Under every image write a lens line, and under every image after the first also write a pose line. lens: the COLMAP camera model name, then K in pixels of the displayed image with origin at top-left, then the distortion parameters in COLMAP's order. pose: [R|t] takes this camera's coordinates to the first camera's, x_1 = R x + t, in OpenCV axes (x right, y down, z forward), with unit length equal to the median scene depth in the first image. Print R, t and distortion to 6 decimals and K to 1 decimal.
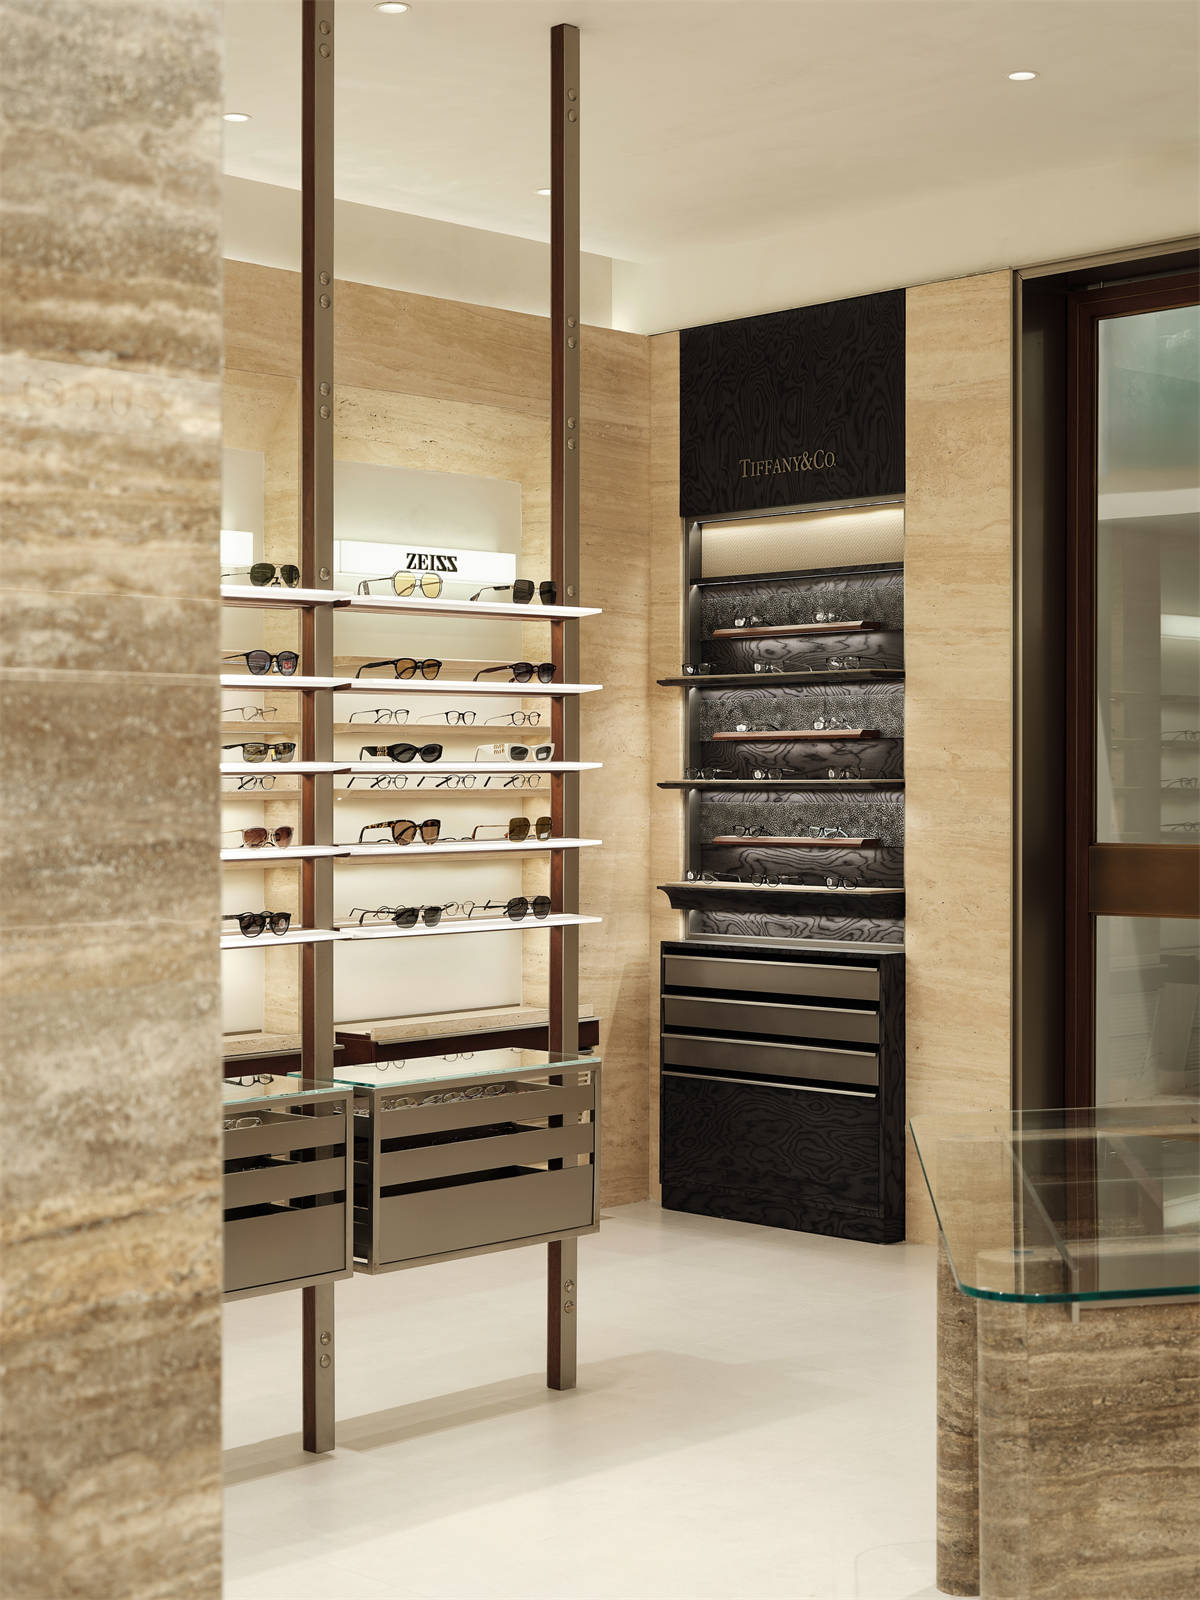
lens RADIAL K [[2502.6, 0, 613.0], [0, 2502.6, 784.4], [0, 0, 1]] dist [0.010225, 0.000000]
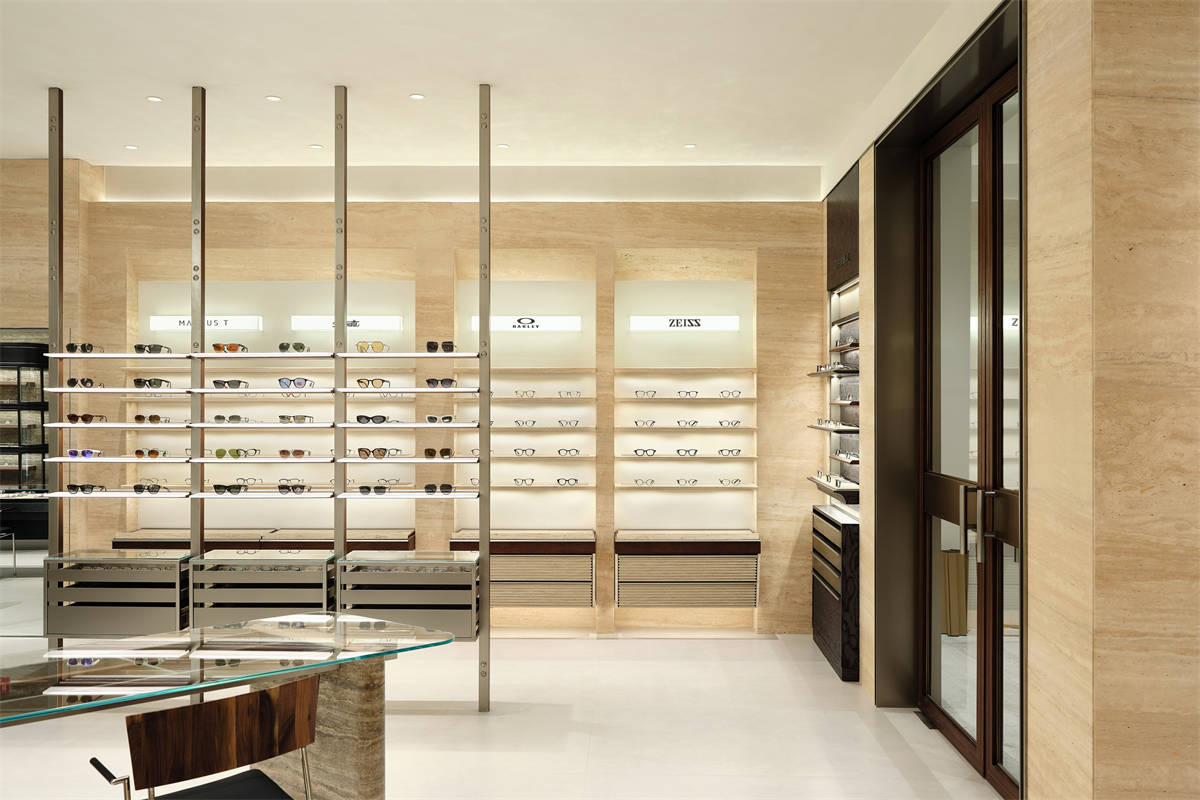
lens RADIAL K [[964.2, 0, 602.9], [0, 964.2, 393.5], [0, 0, 1]] dist [0.003994, -0.009313]
pose [[0.677136, 0.005564, -0.735837, 0.502099], [-0.007889, 0.999969, 0.000302, -0.026846], [0.735816, 0.005600, 0.677159, 0.380577]]
